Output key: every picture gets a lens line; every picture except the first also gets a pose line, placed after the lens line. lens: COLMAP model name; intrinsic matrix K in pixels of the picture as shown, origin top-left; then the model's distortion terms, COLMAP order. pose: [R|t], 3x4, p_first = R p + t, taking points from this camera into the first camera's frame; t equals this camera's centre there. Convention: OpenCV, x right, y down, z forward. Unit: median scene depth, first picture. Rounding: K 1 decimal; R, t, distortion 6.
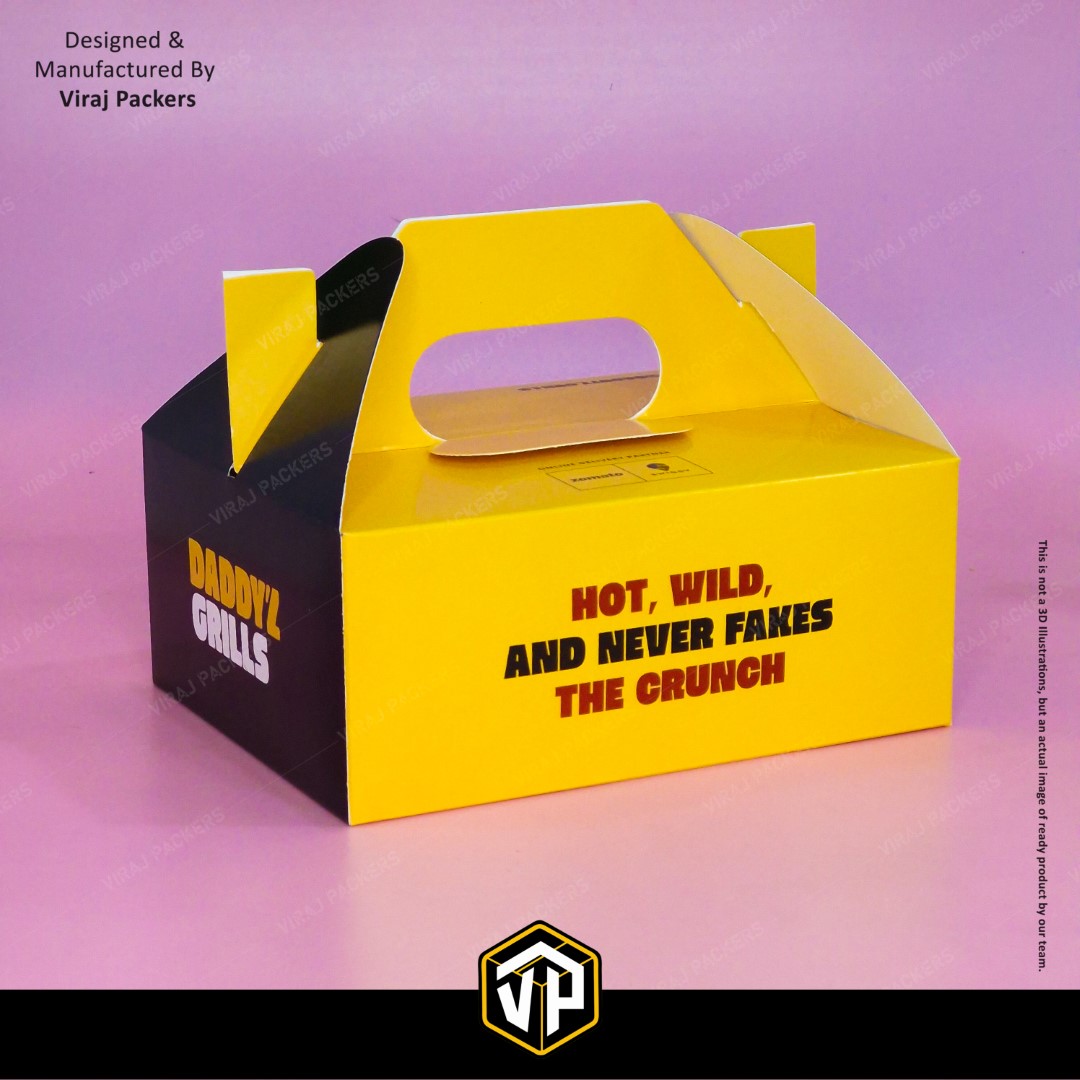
lens RADIAL K [[3265.9, 0, 540.0], [0, 3265.9, 540.0], [0, 0, 1]] dist [0.407043, 0.207101]
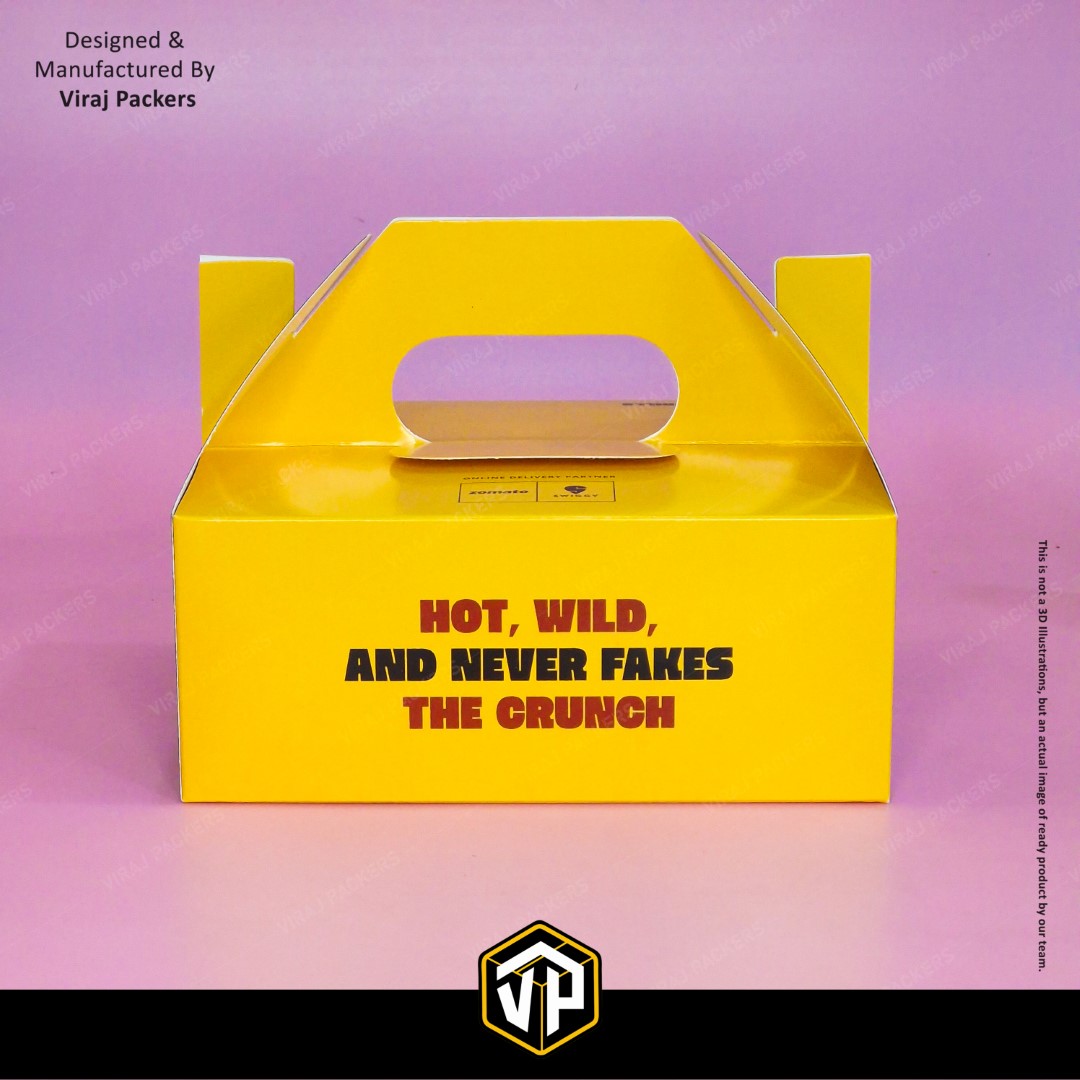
lens RADIAL K [[3265.9, 0, 540.0], [0, 3265.9, 540.0], [0, 0, 1]] dist [0.407043, 0.207101]
pose [[0.876648, 0.112487, -0.467798, 0.490221], [-0.113173, 0.993215, 0.026744, -0.032721], [0.467633, 0.029497, 0.883431, 0.141364]]
